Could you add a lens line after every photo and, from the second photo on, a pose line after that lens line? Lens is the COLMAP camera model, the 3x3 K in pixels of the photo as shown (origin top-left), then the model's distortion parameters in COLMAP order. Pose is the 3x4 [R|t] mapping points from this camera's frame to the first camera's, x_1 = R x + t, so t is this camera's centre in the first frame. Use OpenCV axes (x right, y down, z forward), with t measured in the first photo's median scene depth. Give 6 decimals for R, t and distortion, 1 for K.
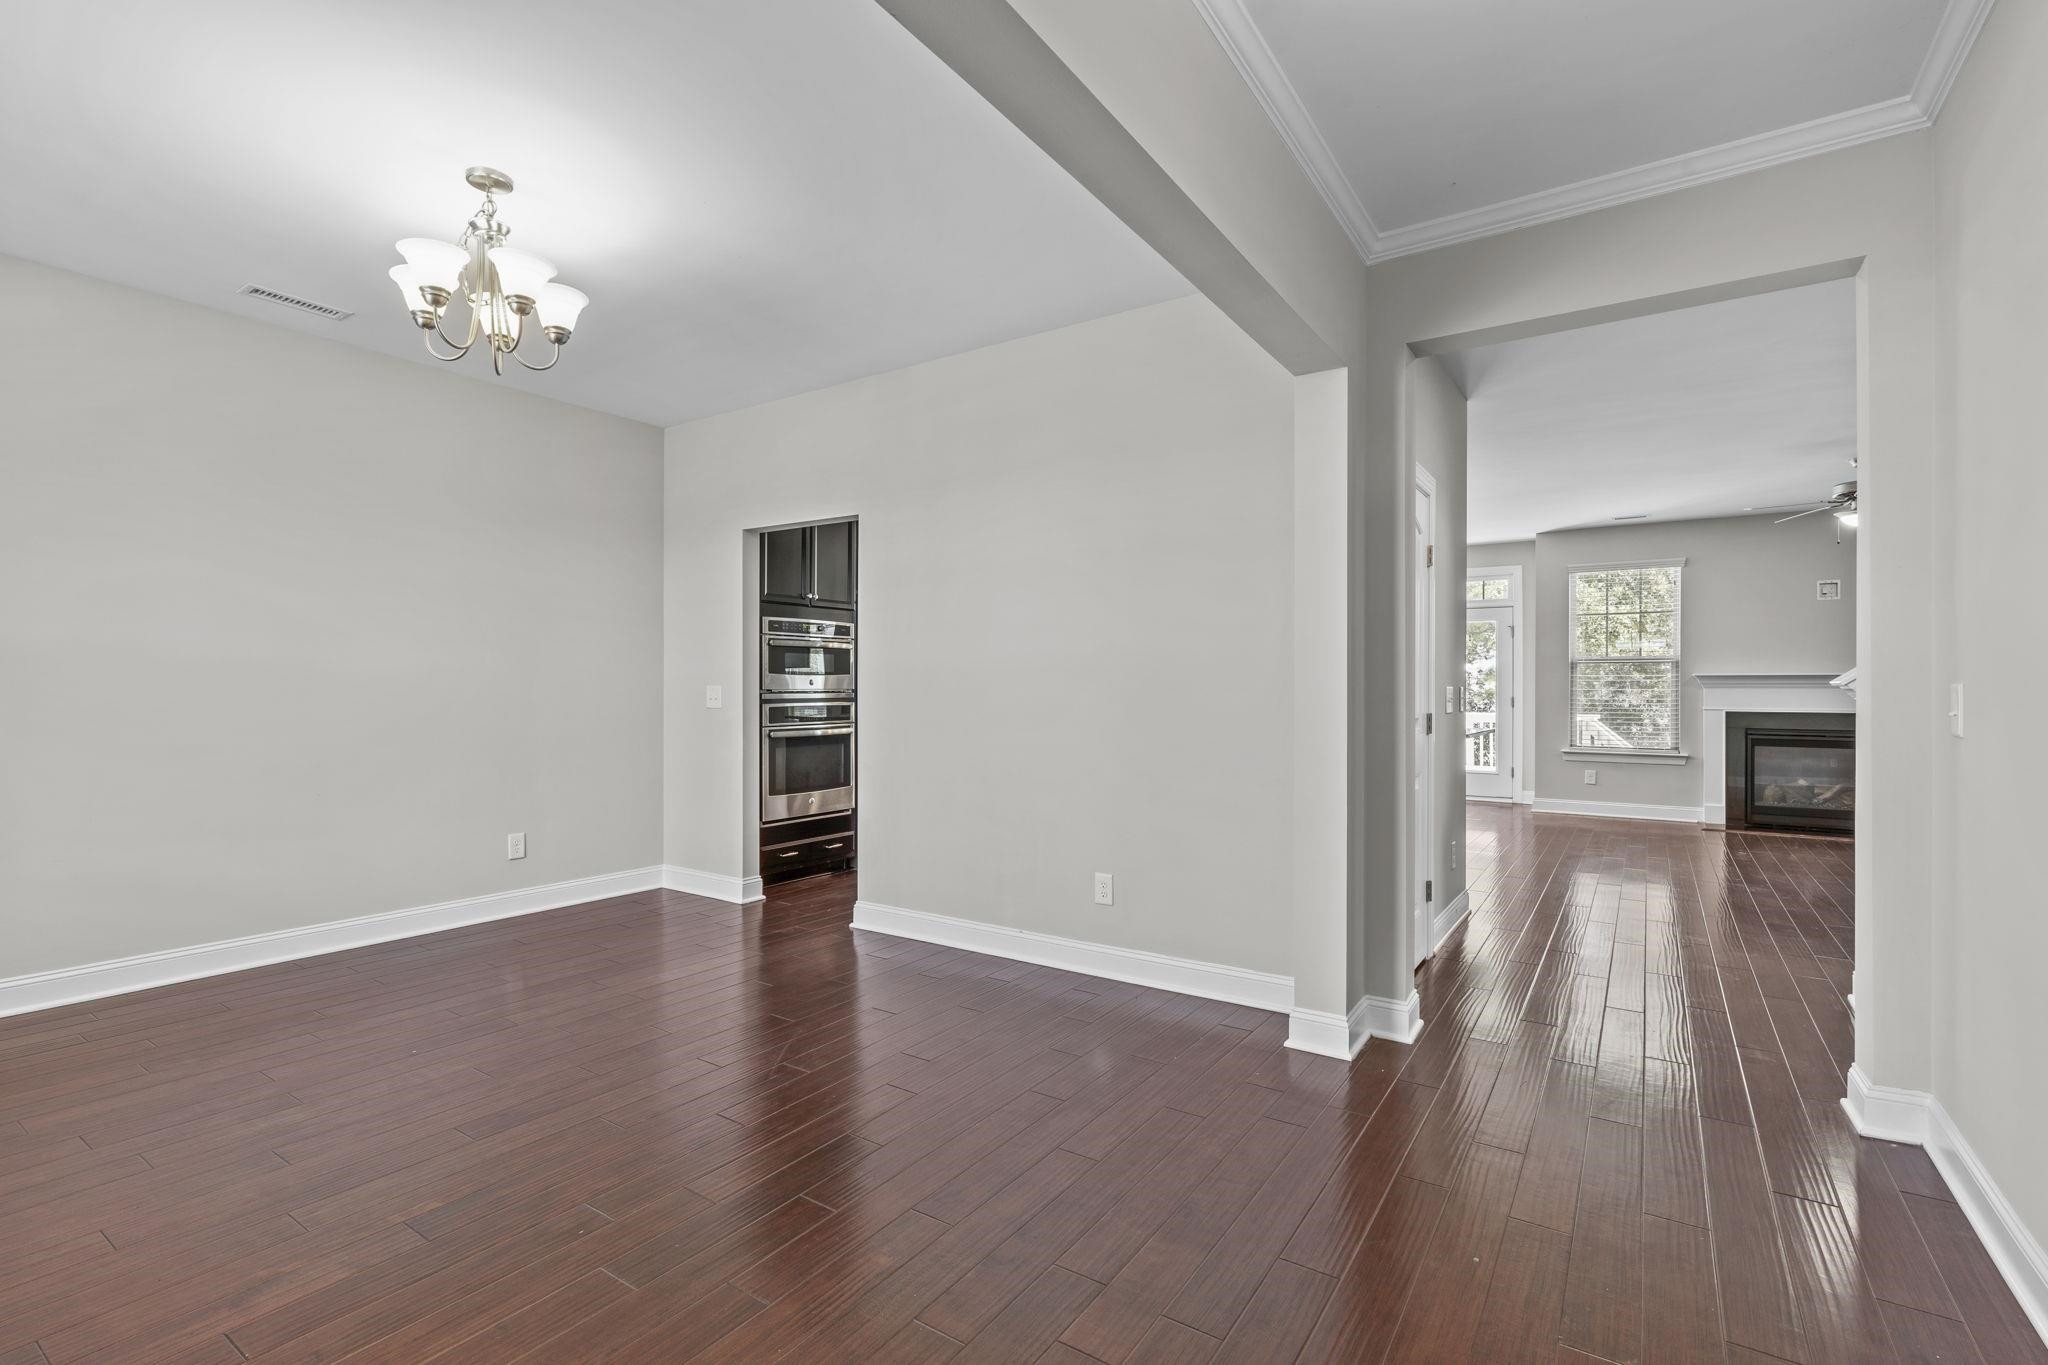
lens RADIAL K [[923.7, 0, 1028.4], [0, 923.7, 690.9], [0, 0, 1]] dist [-0.002456, 0.000343]
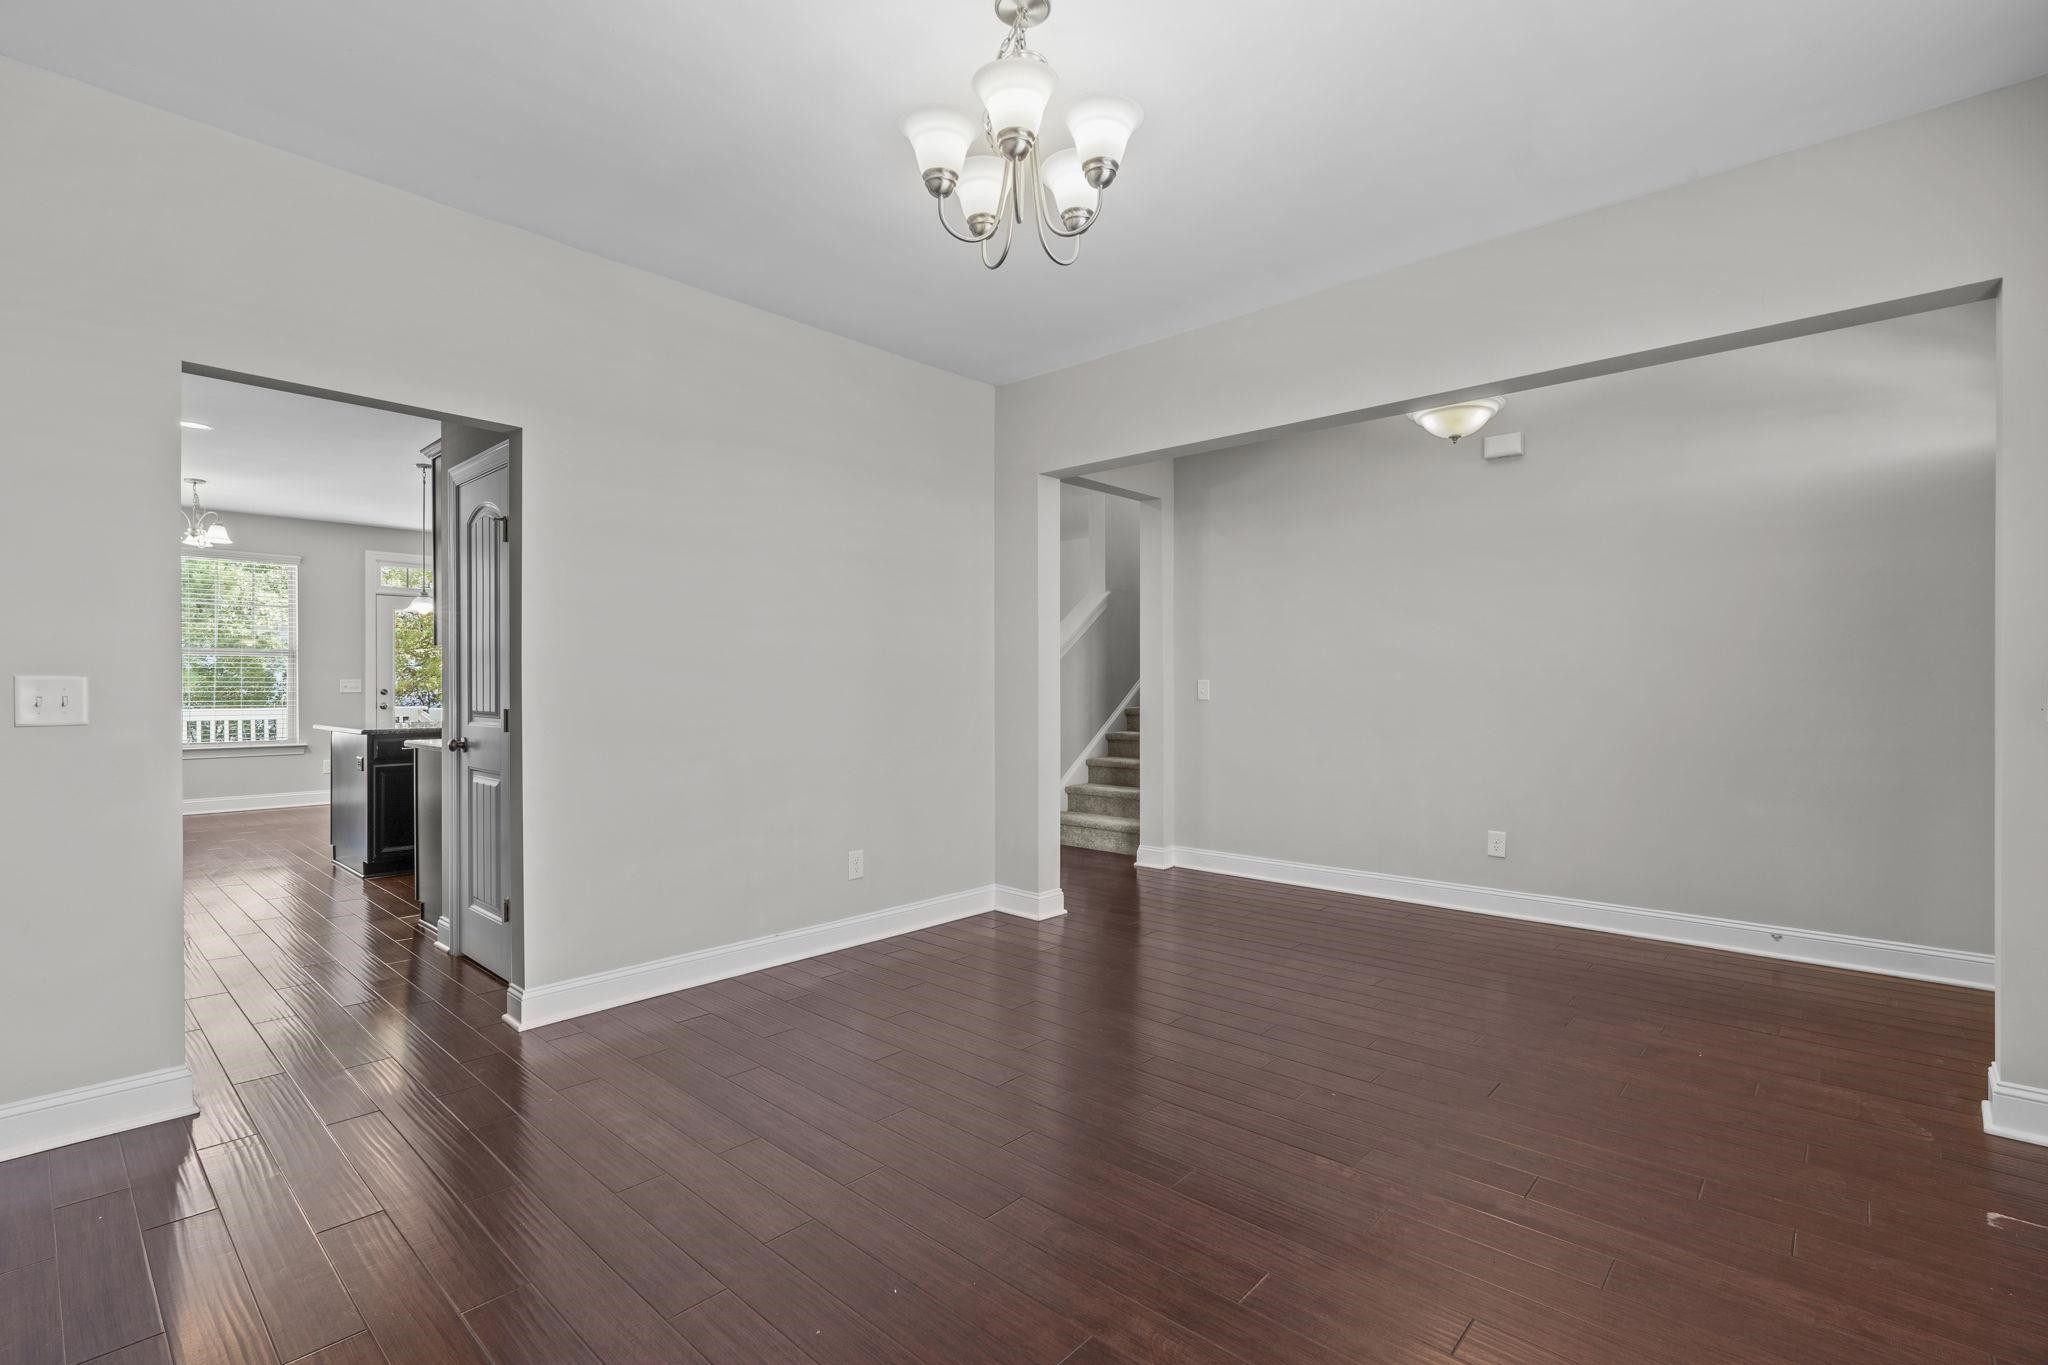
lens RADIAL K [[917.5, 0, 1009.2], [0, 917.5, 684.6], [0, 0, 1]] dist [-0.001103, -0.000128]
pose [[0.158360, -0.003958, 0.987374, -0.436454], [0.001301, 0.999992, 0.003800, -0.001230], [-0.987381, 0.000683, 0.158364, 0.294934]]
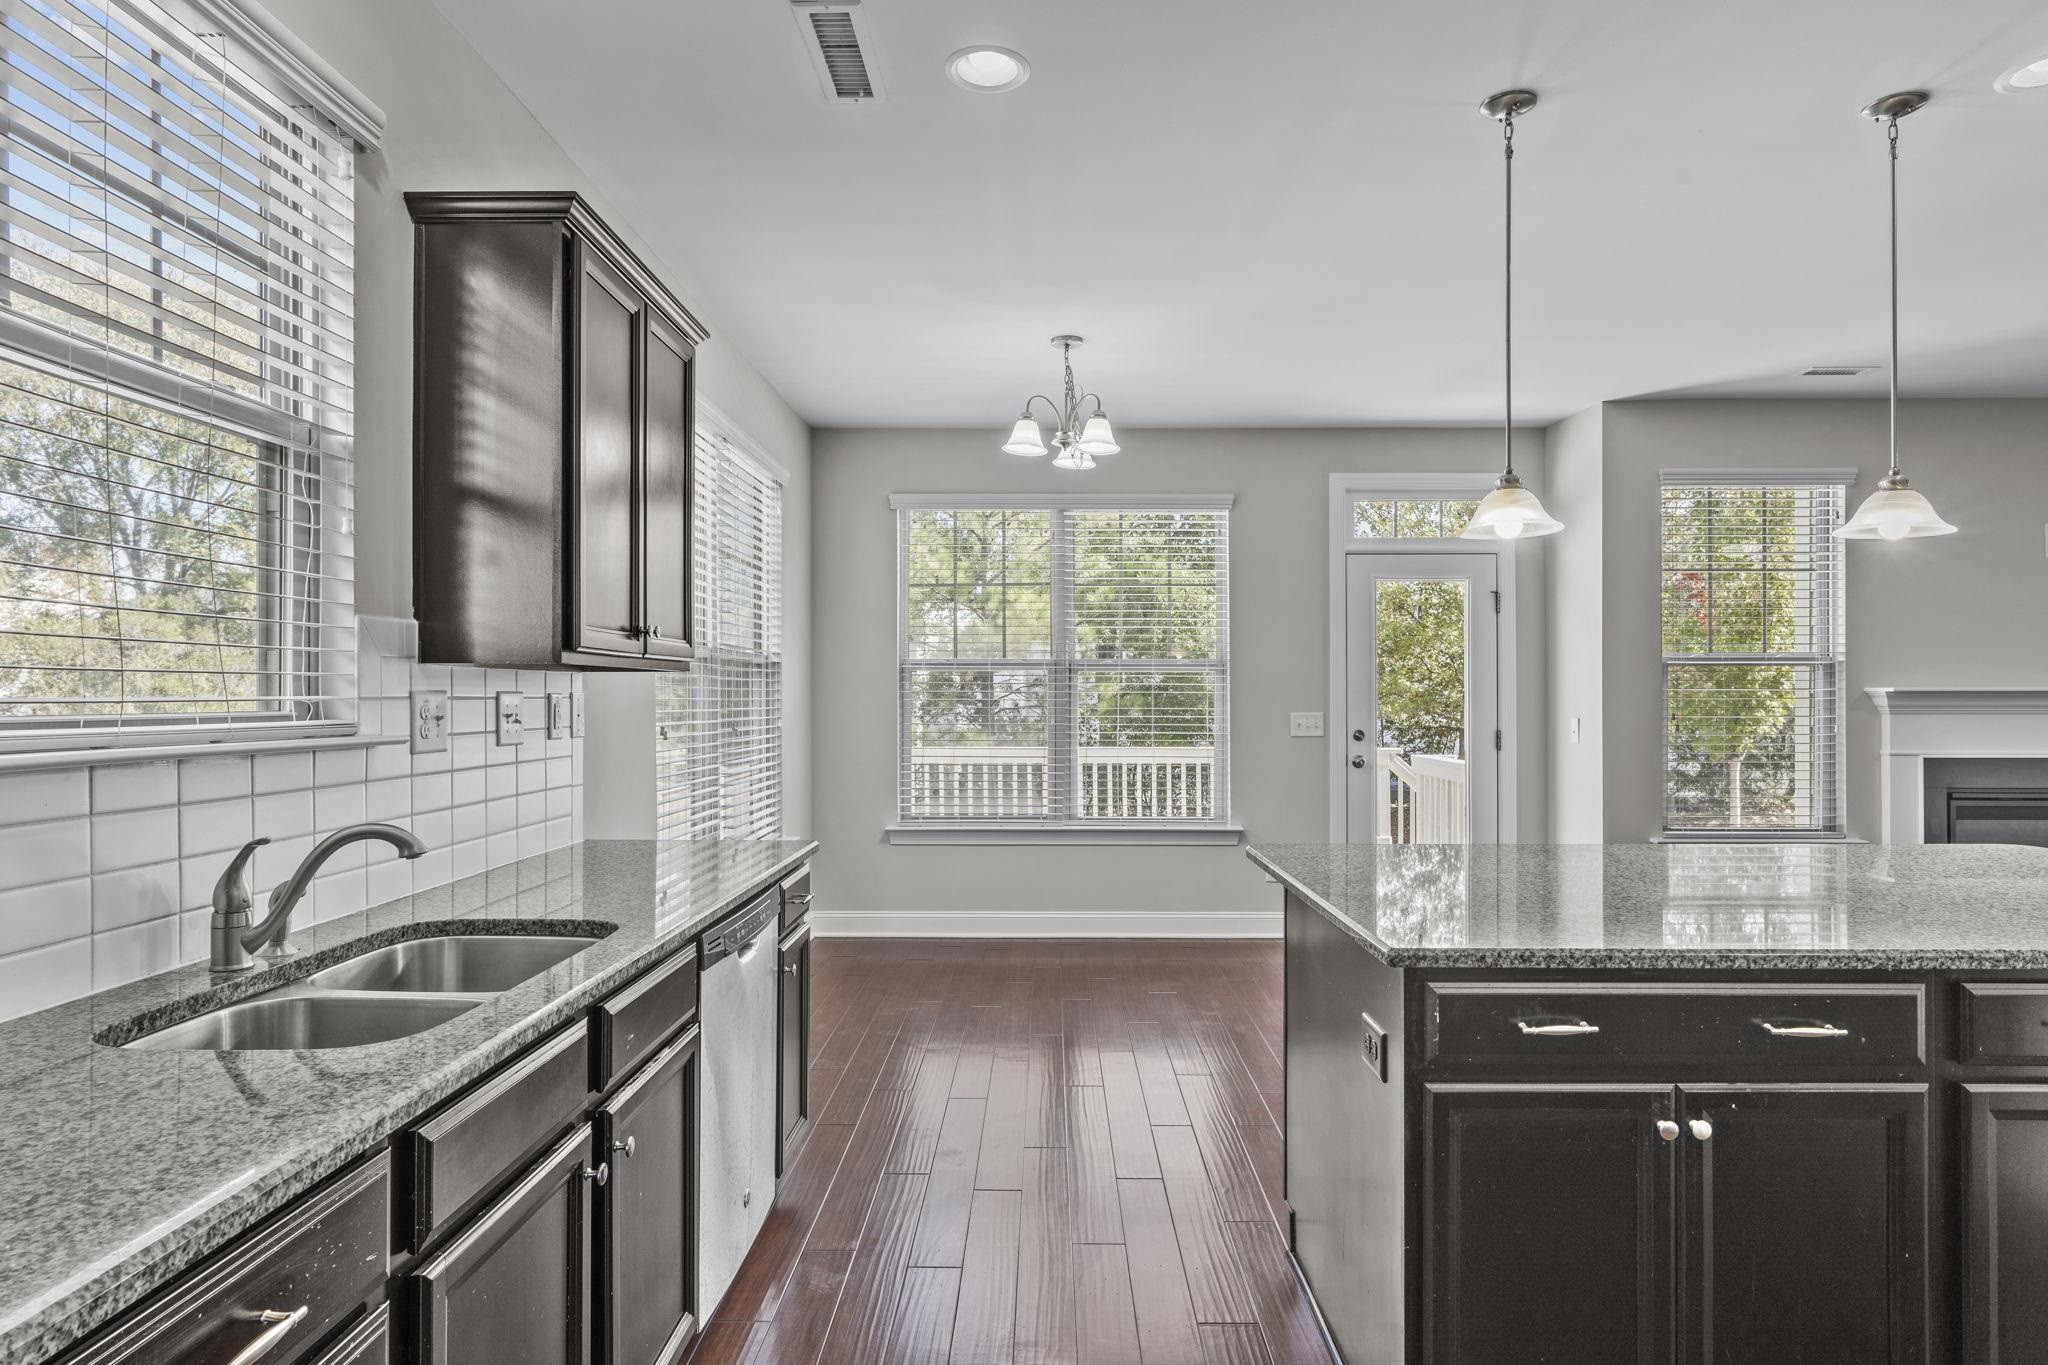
lens RADIAL K [[1130.4, 0, 1053.8], [0, 1130.4, 687.8], [0, 0, 1]] dist [-0.003534, -0.000412]
pose [[0.832952, 0.003977, 0.553331, -0.030467], [0.001179, 0.999959, -0.008962, -0.013463], [-0.553344, 0.008118, 0.832913, 0.716528]]
